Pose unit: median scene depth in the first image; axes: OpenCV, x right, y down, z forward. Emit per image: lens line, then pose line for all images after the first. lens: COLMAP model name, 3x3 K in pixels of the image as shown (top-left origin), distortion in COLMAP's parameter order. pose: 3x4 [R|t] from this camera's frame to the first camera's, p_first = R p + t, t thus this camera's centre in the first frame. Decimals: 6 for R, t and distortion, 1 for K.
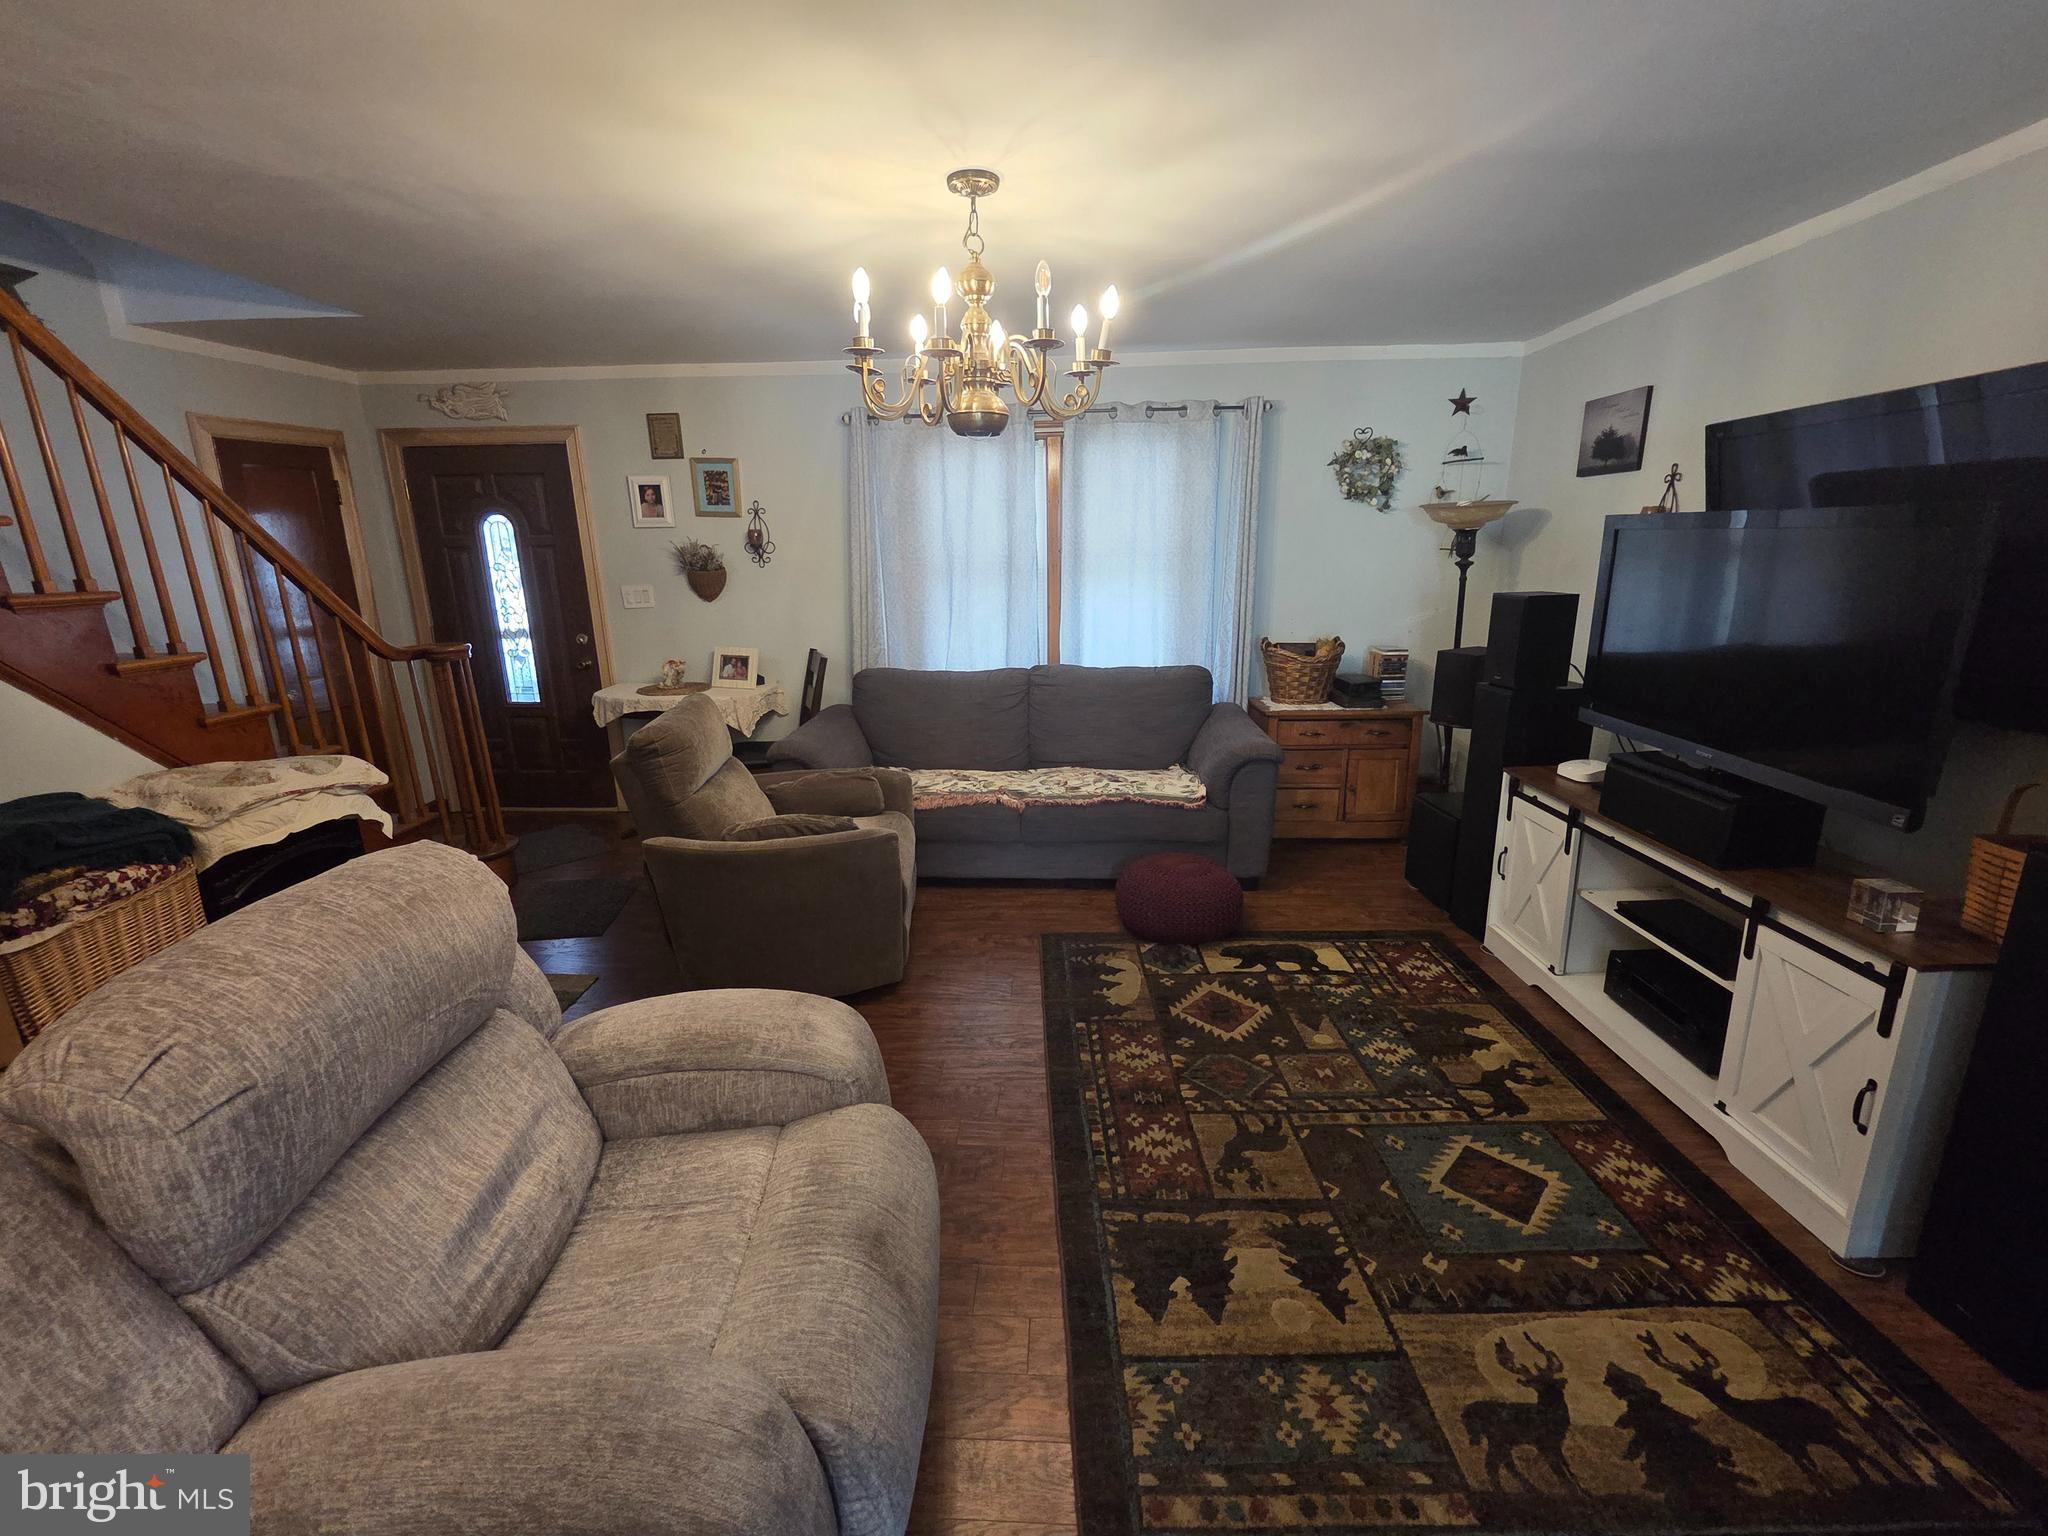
lens RADIAL K [[843.4, 0, 1024.1], [0, 843.4, 762.2], [0, 0, 1]] dist [0.001453, -0.000725]
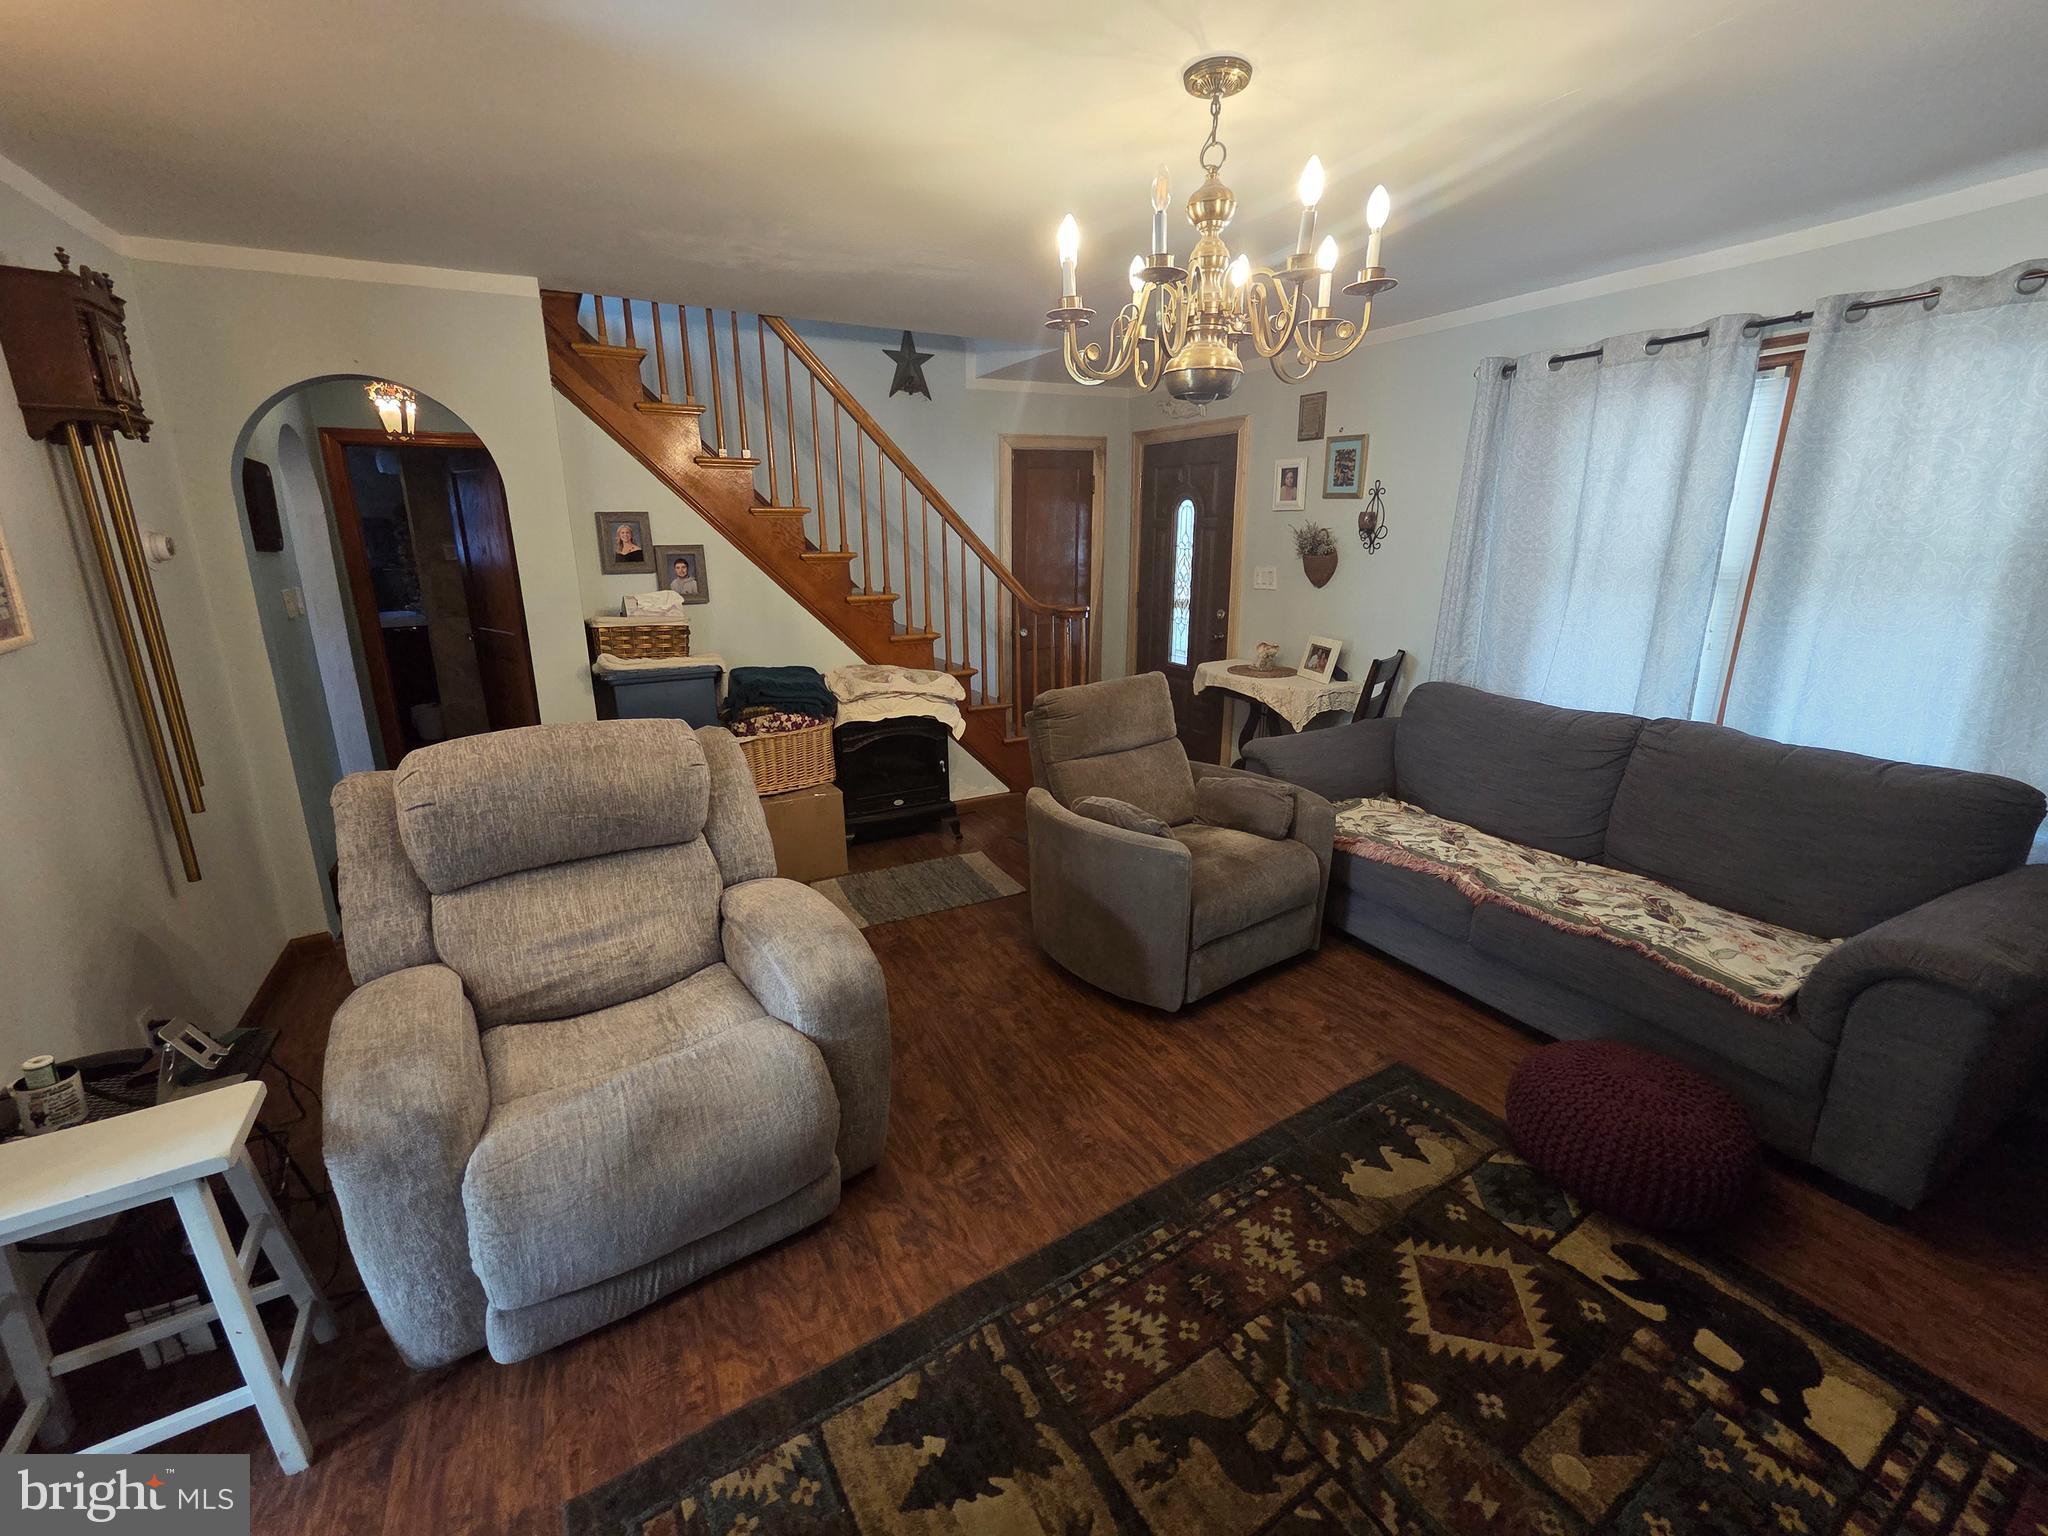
lens RADIAL K [[848.5, 0, 1031.8], [0, 848.5, 763.4], [0, 0, 1]] dist [-0.002031, 0.000039]
pose [[0.525830, 0.239362, -0.816216, 0.508609], [-0.221794, 0.964976, 0.140101, -0.105400], [0.821164, 0.107363, 0.560502, 0.372024]]
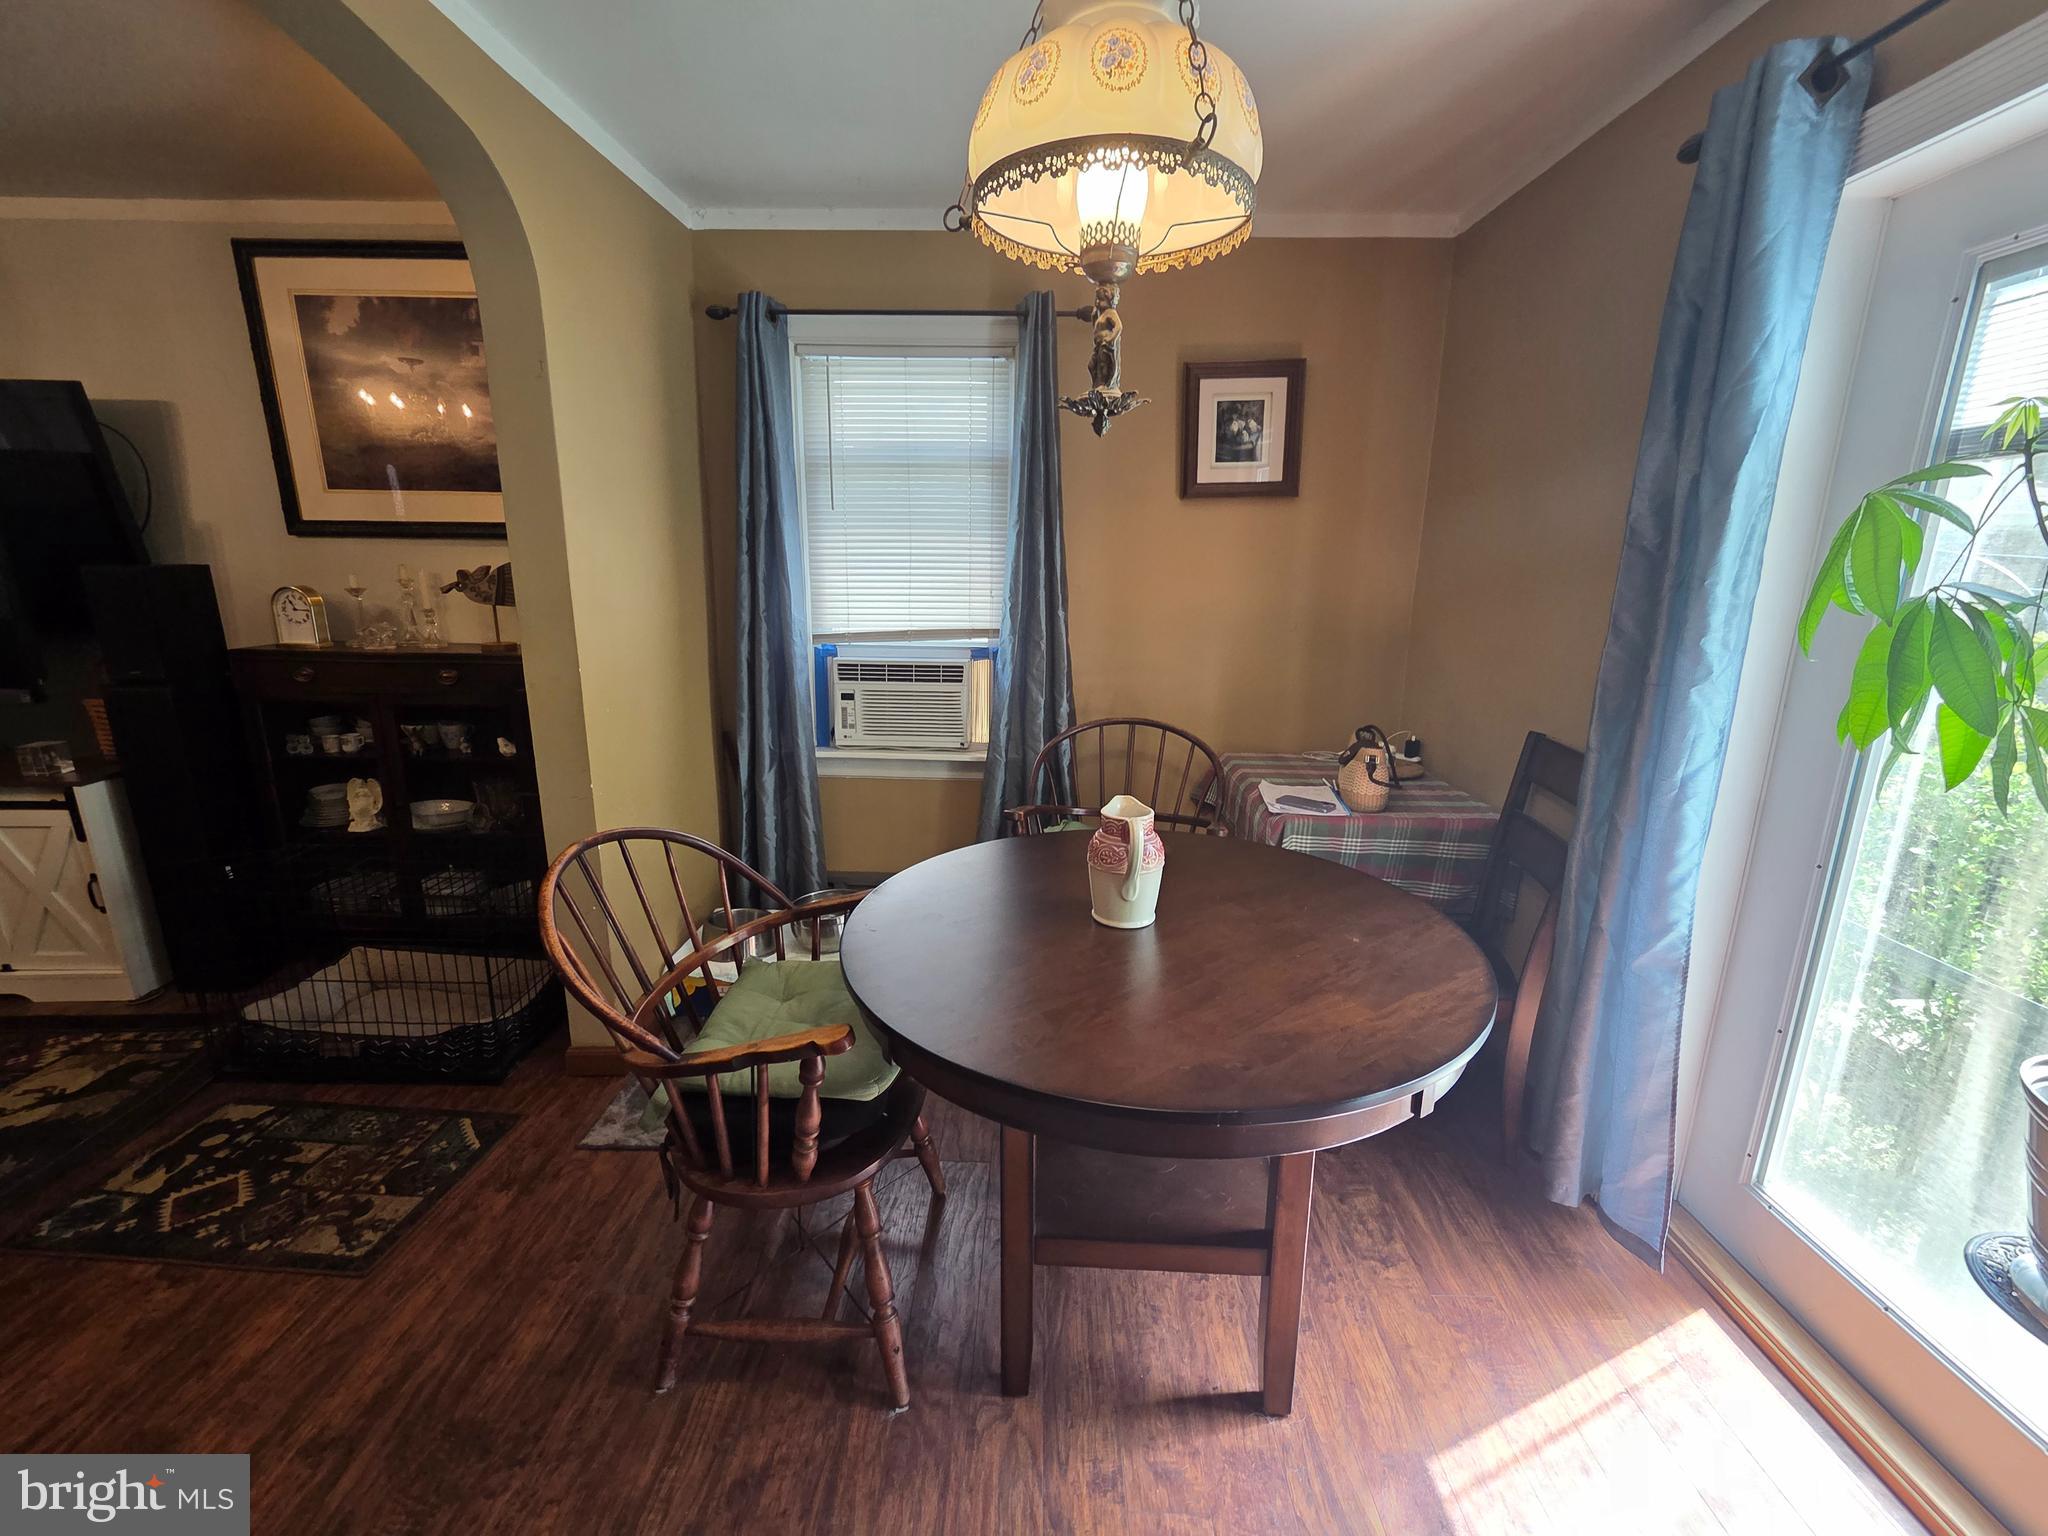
lens RADIAL K [[837.2, 0, 1026.4], [0, 837.2, 759.8], [0, 0, 1]] dist [-0.000771, -0.004072]
pose [[-0.048413, -0.211587, 0.976159, -0.272392], [0.235265, 0.947393, 0.217019, 0.175609], [-0.970725, 0.240163, 0.003913, -0.397483]]
